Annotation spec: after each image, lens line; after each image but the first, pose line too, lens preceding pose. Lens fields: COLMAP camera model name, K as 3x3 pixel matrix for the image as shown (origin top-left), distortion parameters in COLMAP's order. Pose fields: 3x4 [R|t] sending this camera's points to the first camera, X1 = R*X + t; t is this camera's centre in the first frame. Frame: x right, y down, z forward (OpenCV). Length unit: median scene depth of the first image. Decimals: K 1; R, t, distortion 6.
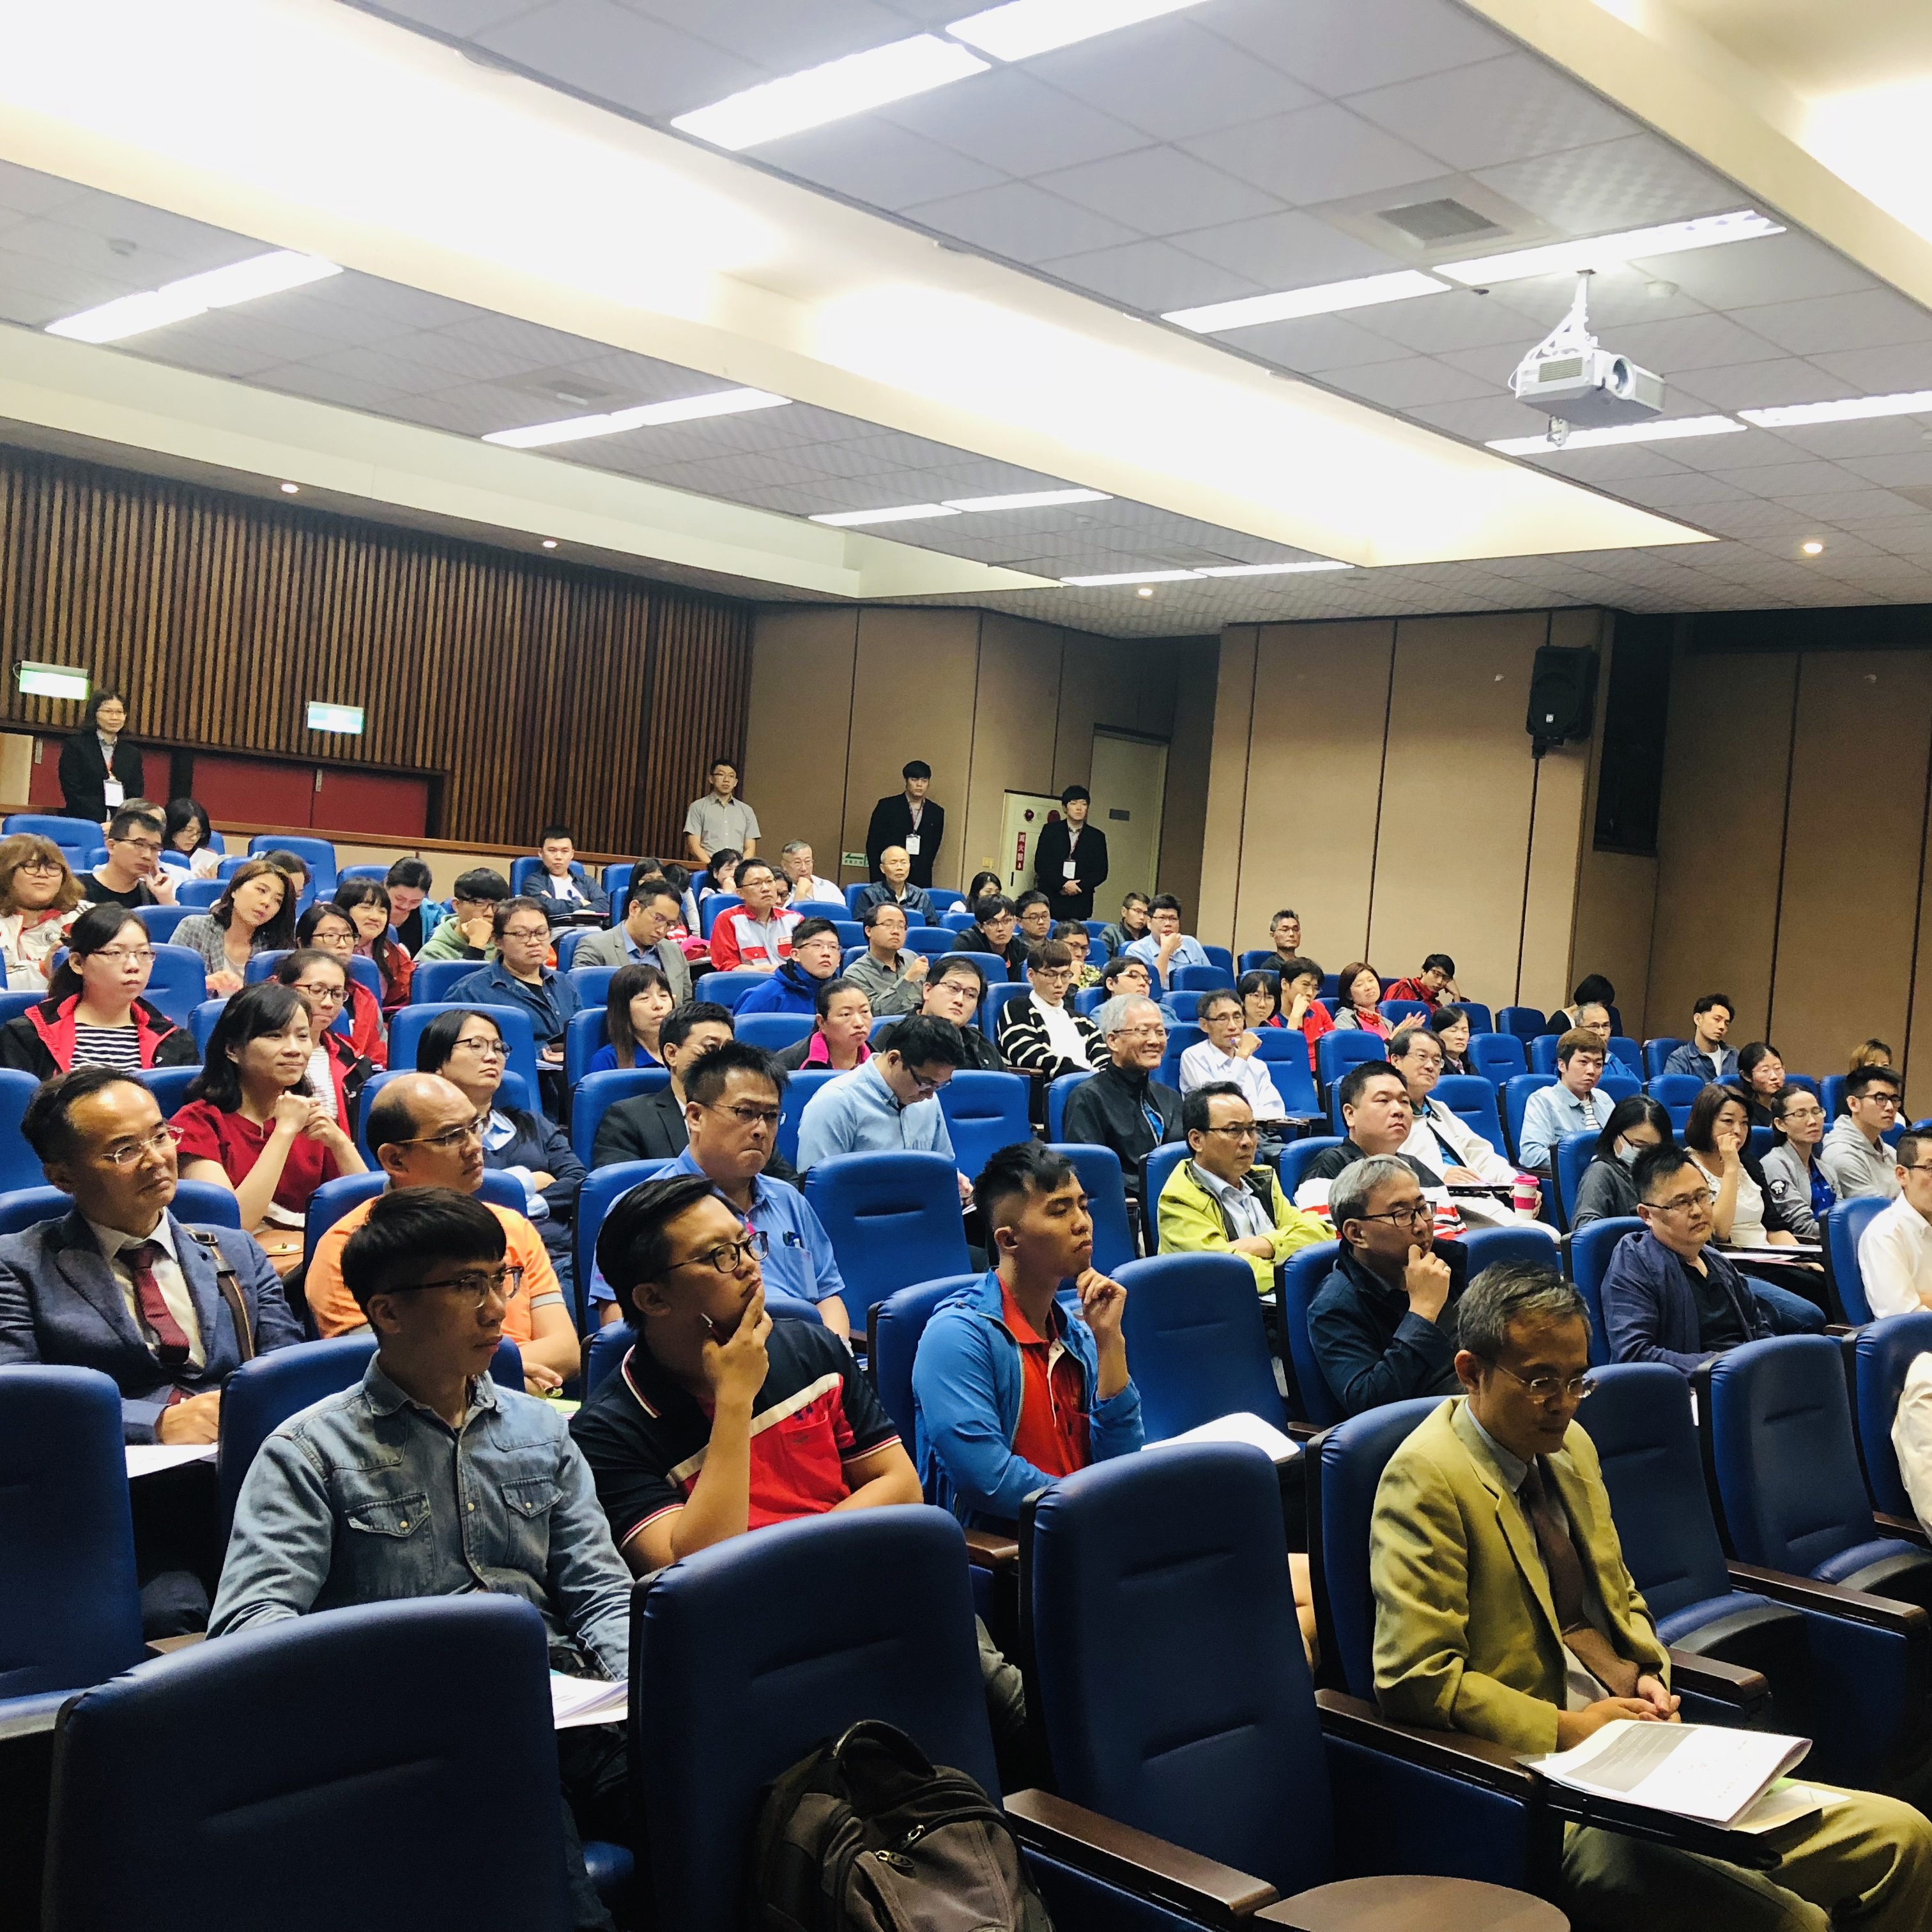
lens RADIAL K [[2104.5, 0, 1152.7], [0, 2104.5, 931.1], [0, 0, 1]] dist [0.028869, -0.018334]
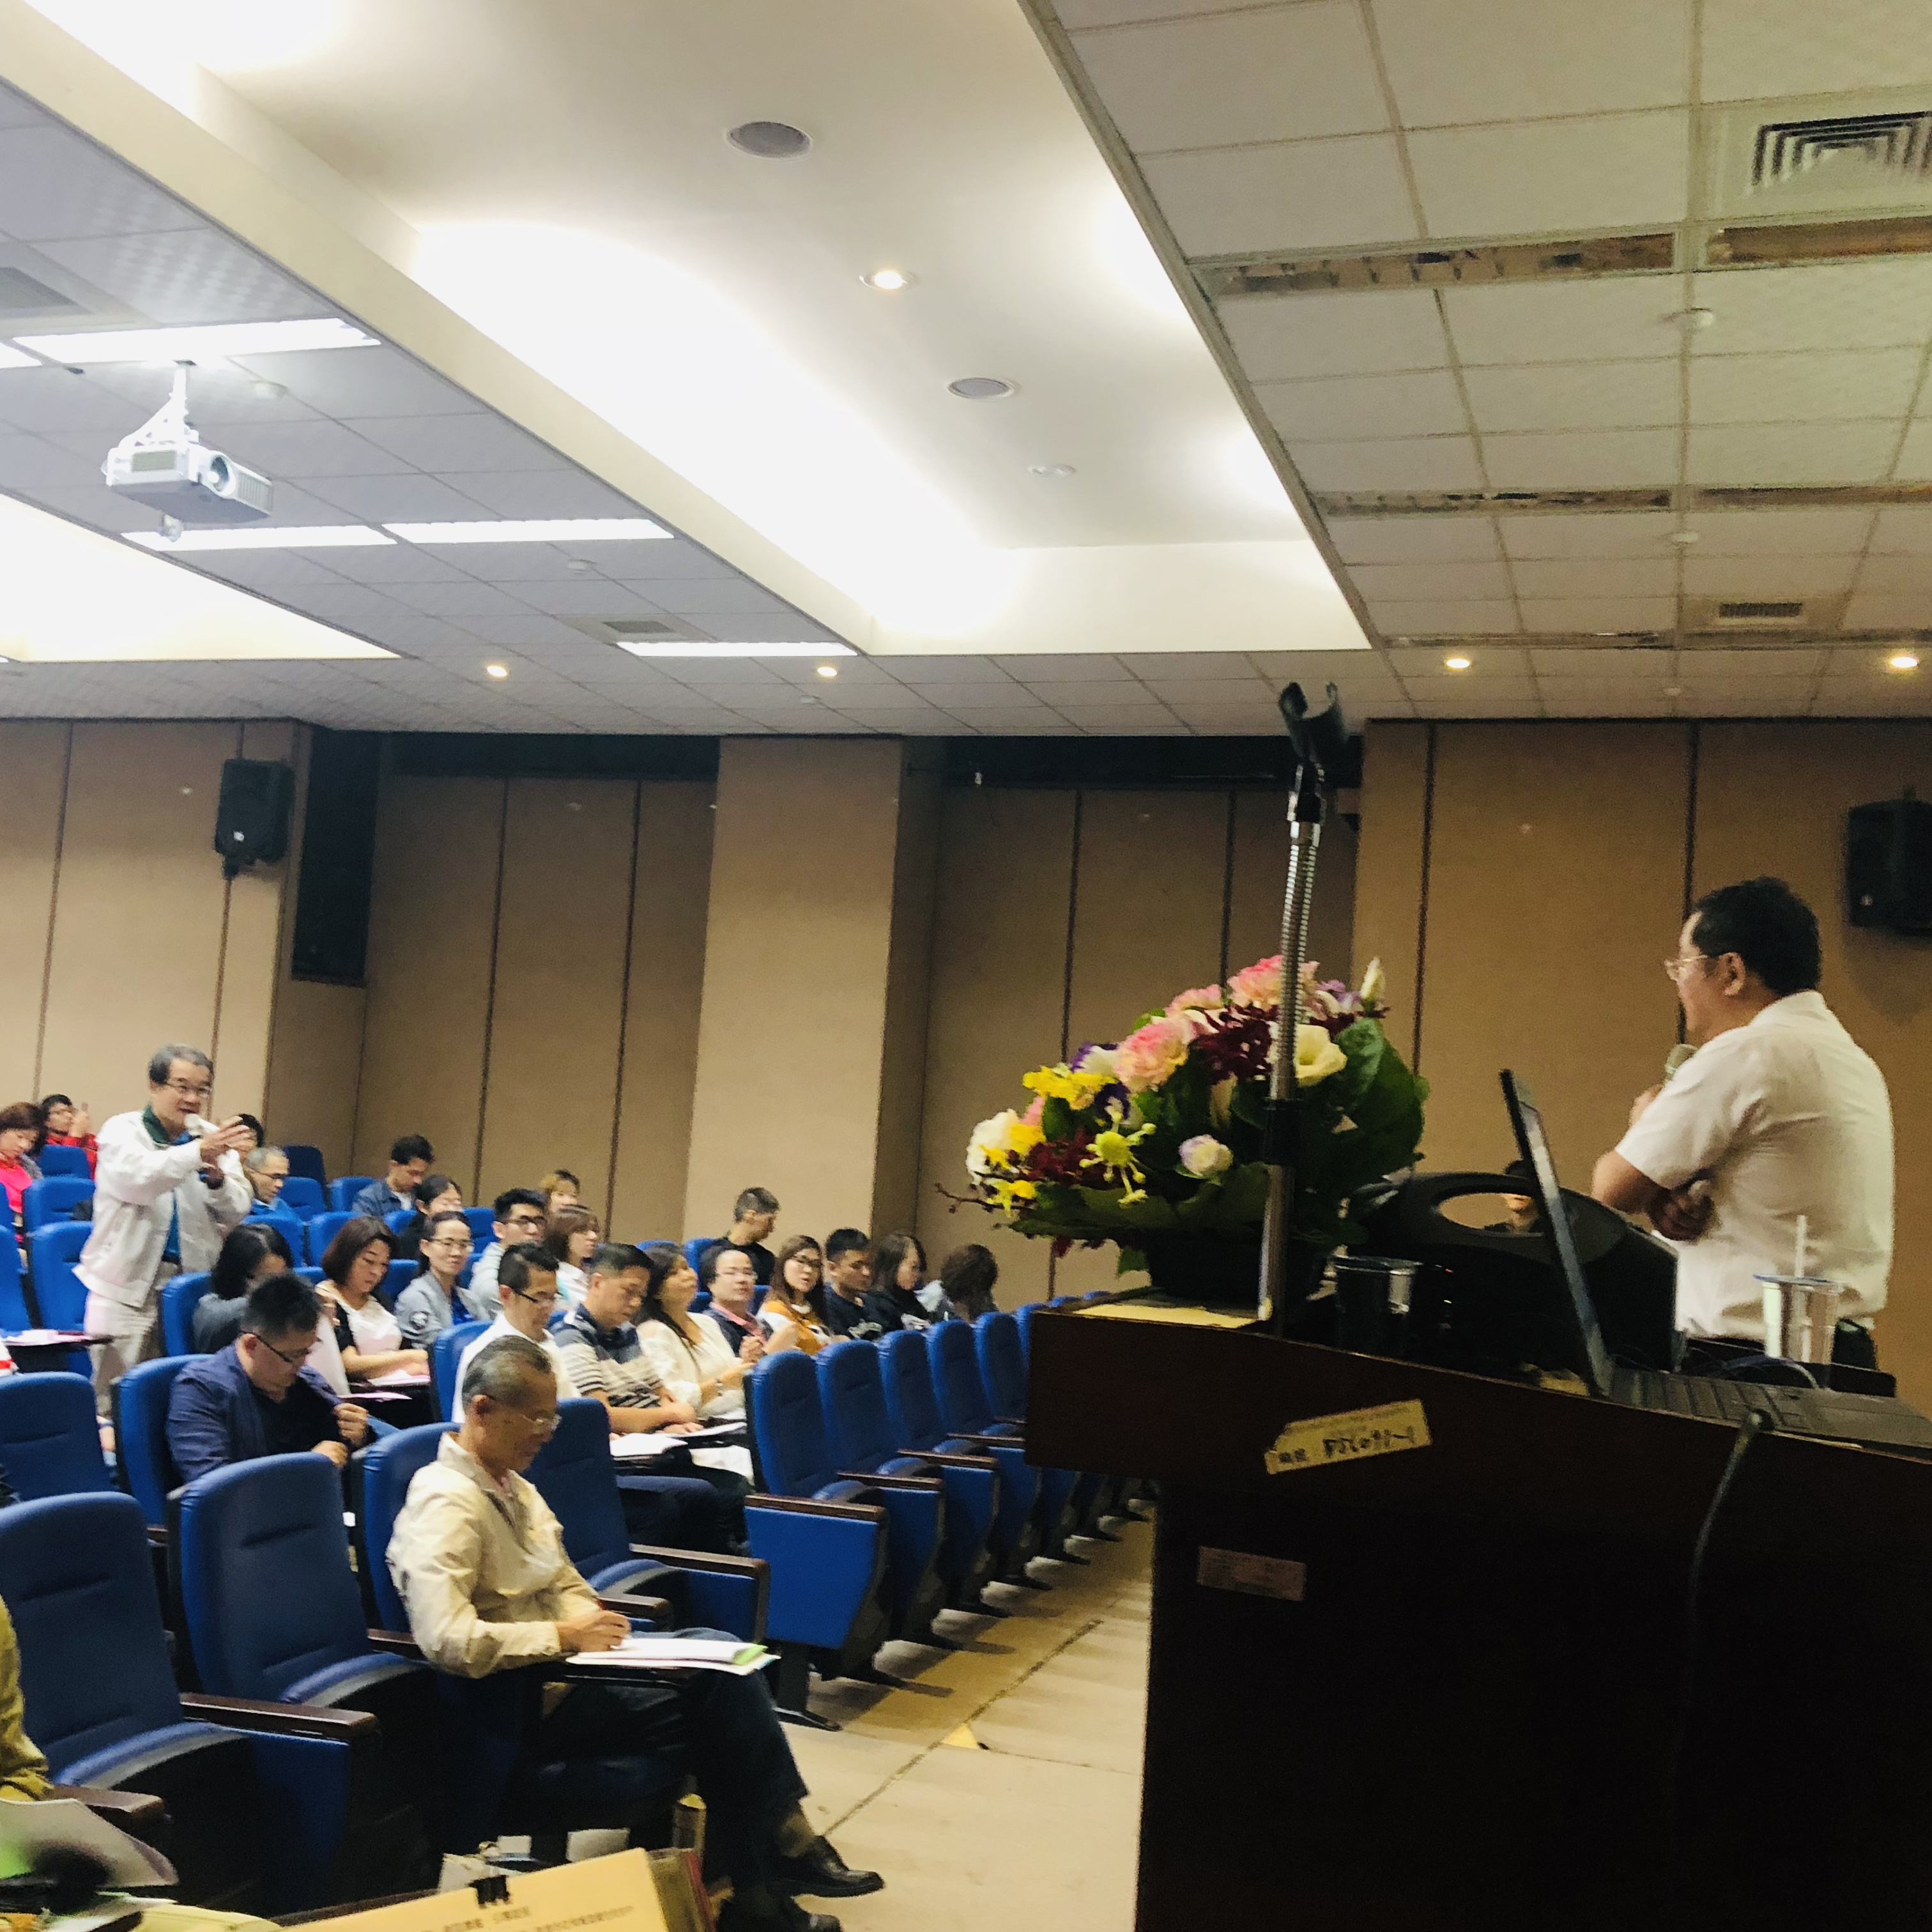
lens RADIAL K [[2266.8, 0, 900.8], [0, 2266.8, 969.3], [0, 0, 1]] dist [0.028255, -0.024788]
pose [[0.923779, 0.008120, 0.382840, 0.089758], [0.011443, 0.998743, -0.048793, 0.012701], [-0.382755, 0.049455, 0.922525, -0.047913]]
